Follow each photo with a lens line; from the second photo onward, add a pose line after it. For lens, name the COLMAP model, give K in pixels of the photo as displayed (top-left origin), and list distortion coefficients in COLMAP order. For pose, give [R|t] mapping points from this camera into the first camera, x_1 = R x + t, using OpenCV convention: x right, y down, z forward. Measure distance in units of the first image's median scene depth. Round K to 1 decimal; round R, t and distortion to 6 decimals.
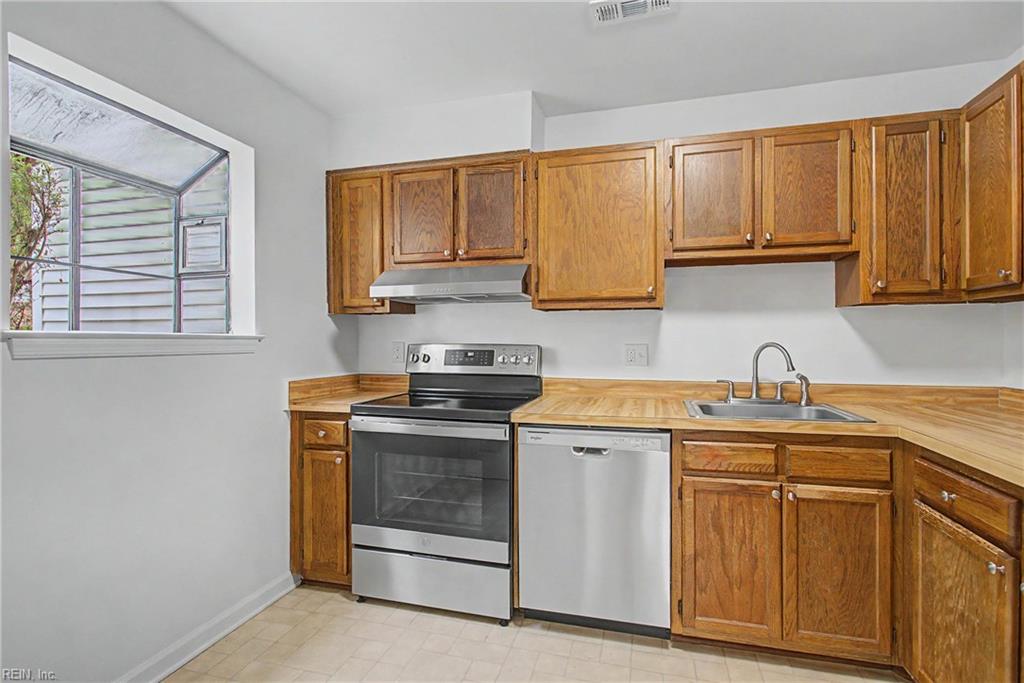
lens RADIAL K [[498.1, 0, 514.8], [0, 498.1, 340.7], [0, 0, 1]] dist [-0.006394, 0.000213]
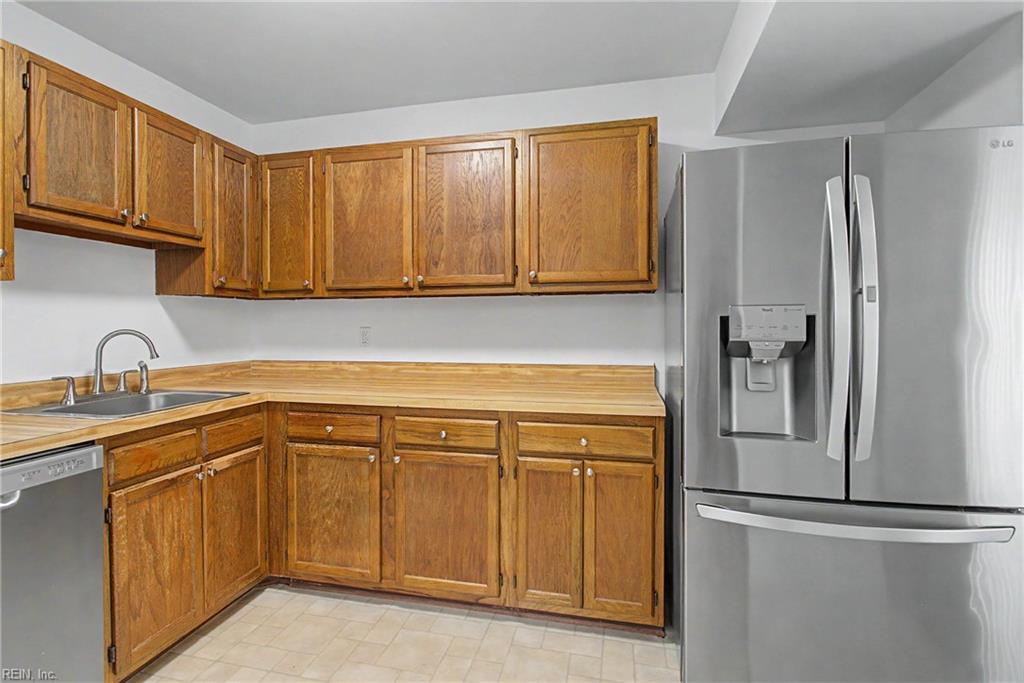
lens RADIAL K [[498.1, 0, 521.9], [0, 498.1, 325.9], [0, 0, 1]] dist [-0.006394, 0.000213]
pose [[-0.058576, -0.000657, 0.998283, -0.498898], [0.001699, 0.999998, 0.000757, -0.003028], [-0.998281, 0.001740, -0.058575, 0.358034]]
